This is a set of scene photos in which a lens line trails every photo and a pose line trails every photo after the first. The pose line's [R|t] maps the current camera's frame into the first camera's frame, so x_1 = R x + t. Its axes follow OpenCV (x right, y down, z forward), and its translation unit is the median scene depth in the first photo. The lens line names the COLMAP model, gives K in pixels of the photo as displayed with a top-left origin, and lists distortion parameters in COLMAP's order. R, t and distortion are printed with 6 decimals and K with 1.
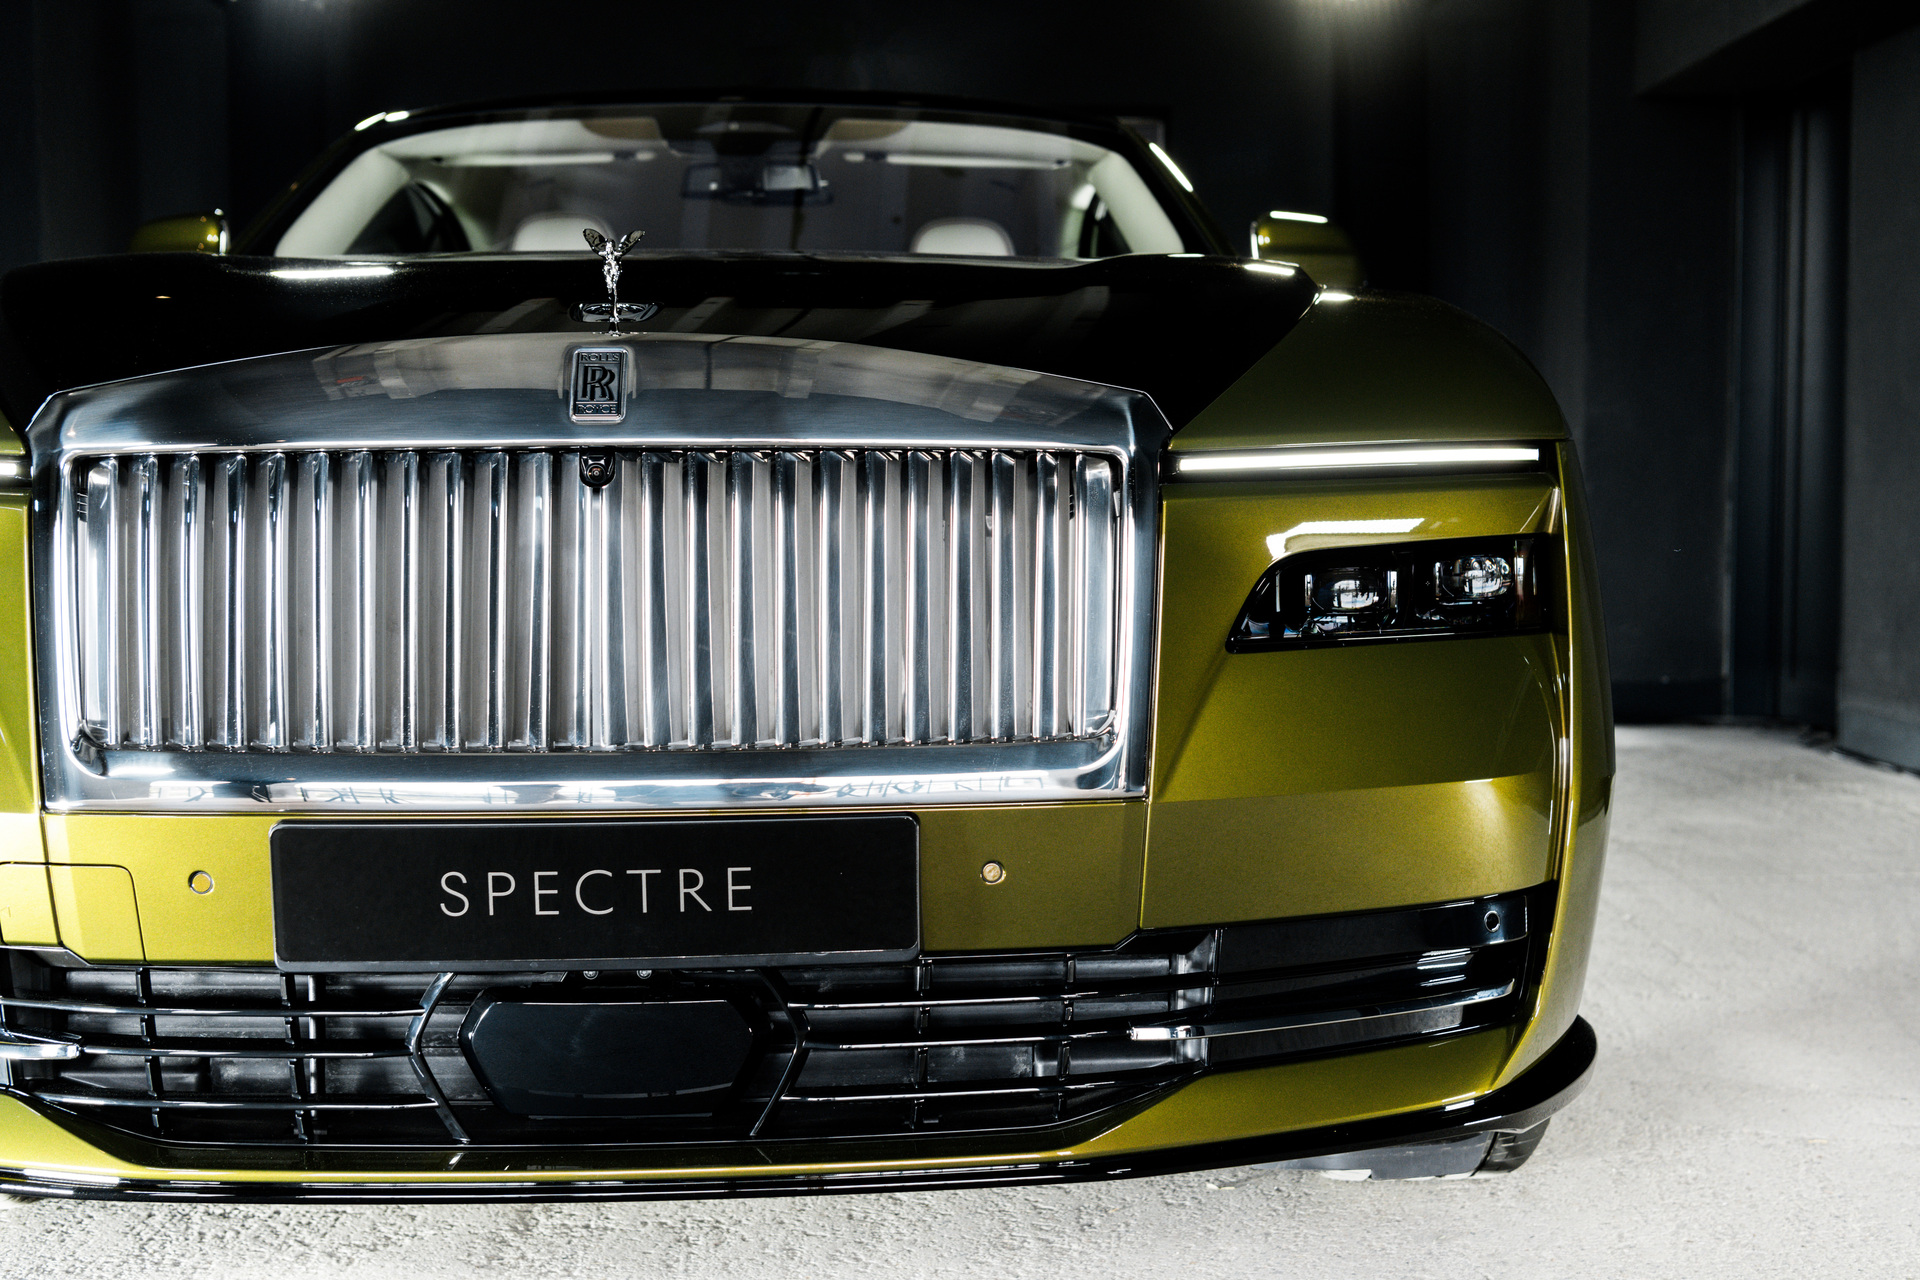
lens RADIAL K [[2363.3, 0, 1004.7], [0, 2363.3, 673.9], [0, 0, 1]] dist [-0.002040, 0.000000]
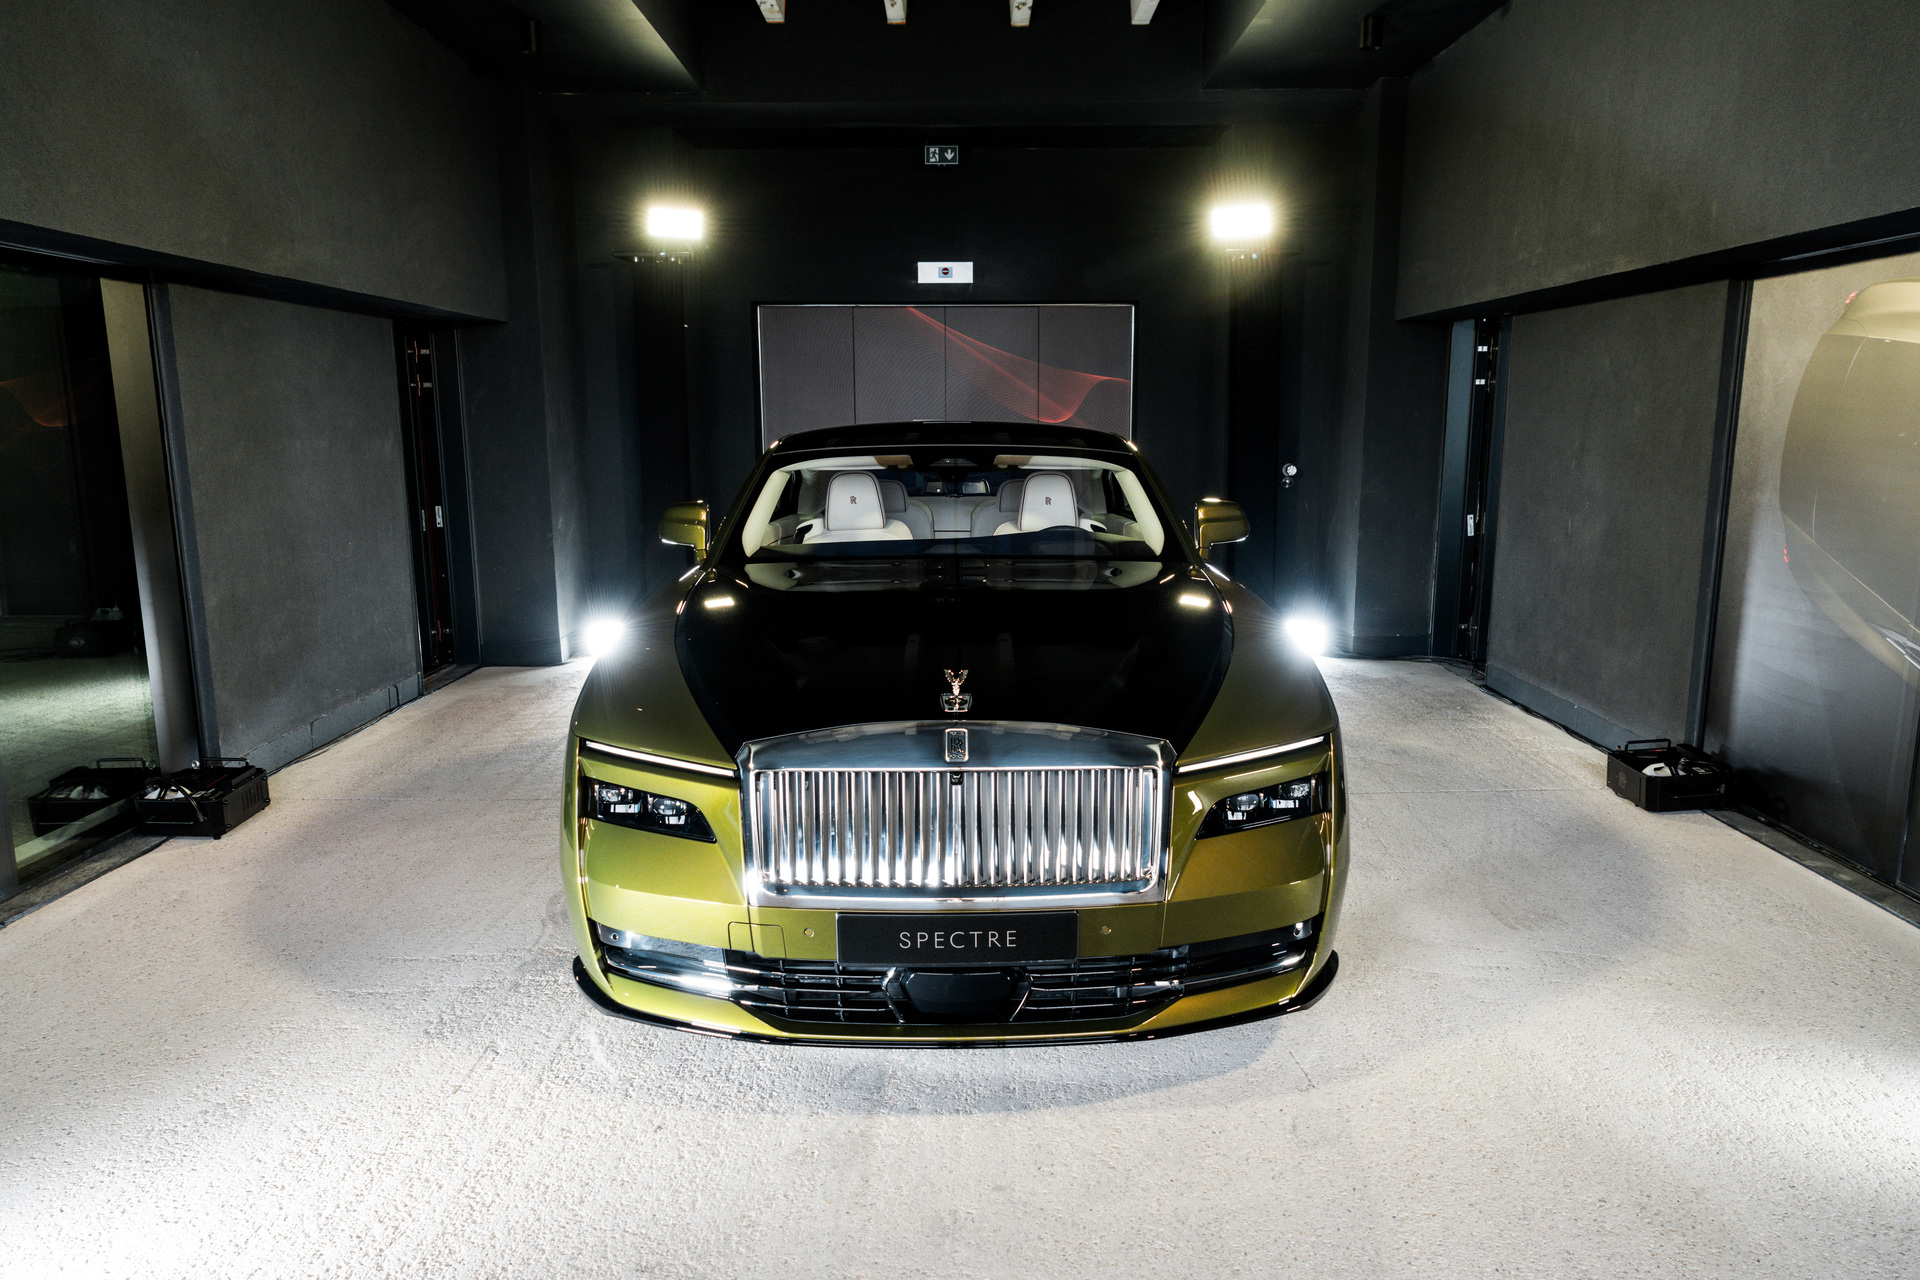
lens RADIAL K [[1375.2, 0, 979.6], [0, 1375.2, 704.1], [0, 0, 1]] dist [0.019750, -0.004612]
pose [[0.999558, 0.007849, -0.028670, -0.096762], [-0.004121, 0.991787, 0.127835, -0.337638], [0.029438, -0.127660, 0.991381, -0.459995]]
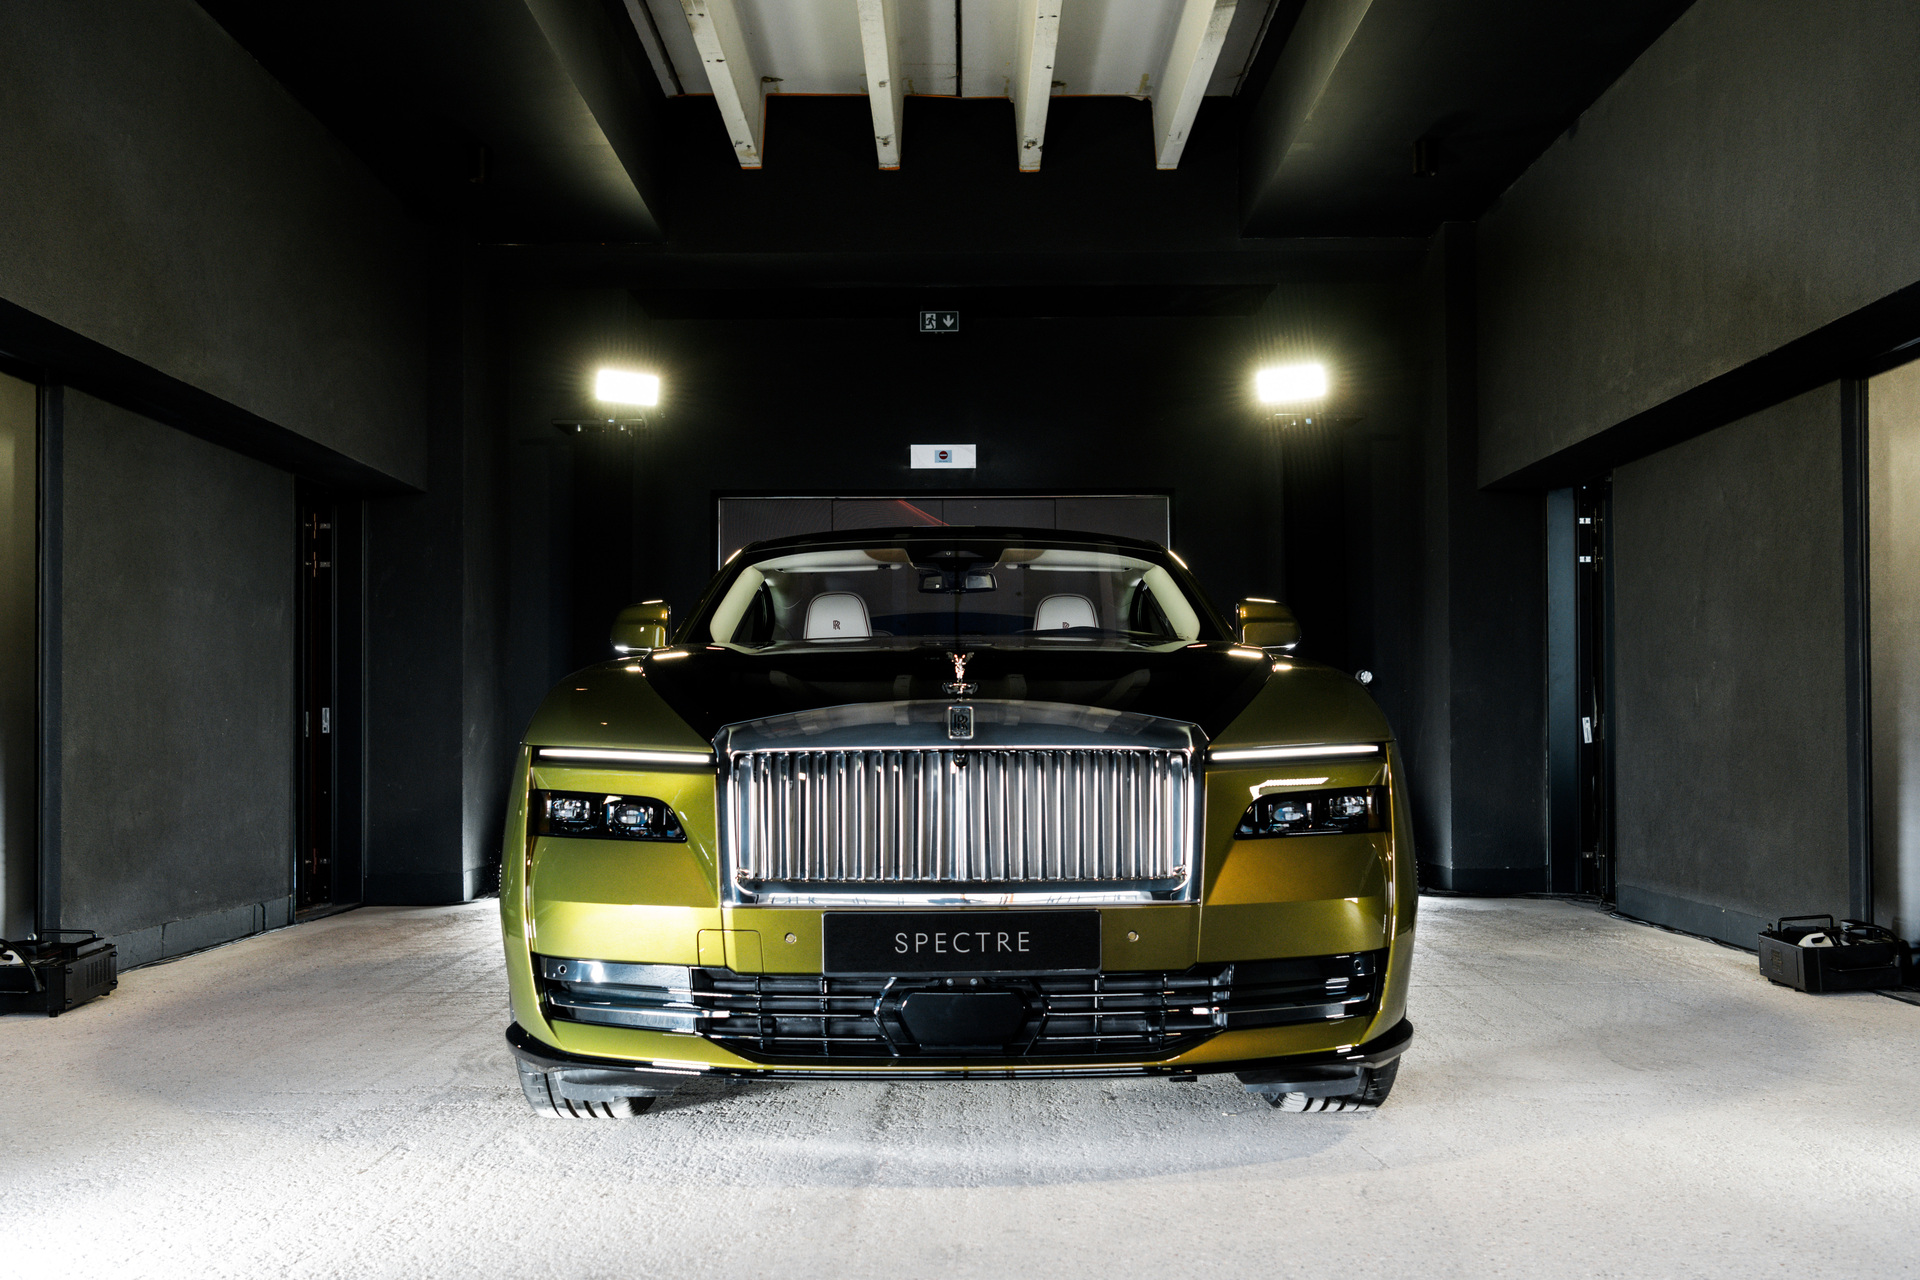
lens RADIAL K [[1798.8, 0, 974.8], [0, 1798.8, 718.6], [0, 0, 1]] dist [0.011351, -0.003444]
pose [[0.999394, -0.000680, -0.034789, -0.090542], [-0.002246, 0.996462, -0.084010, 0.019942], [0.034723, 0.084037, 0.995857, -0.703249]]
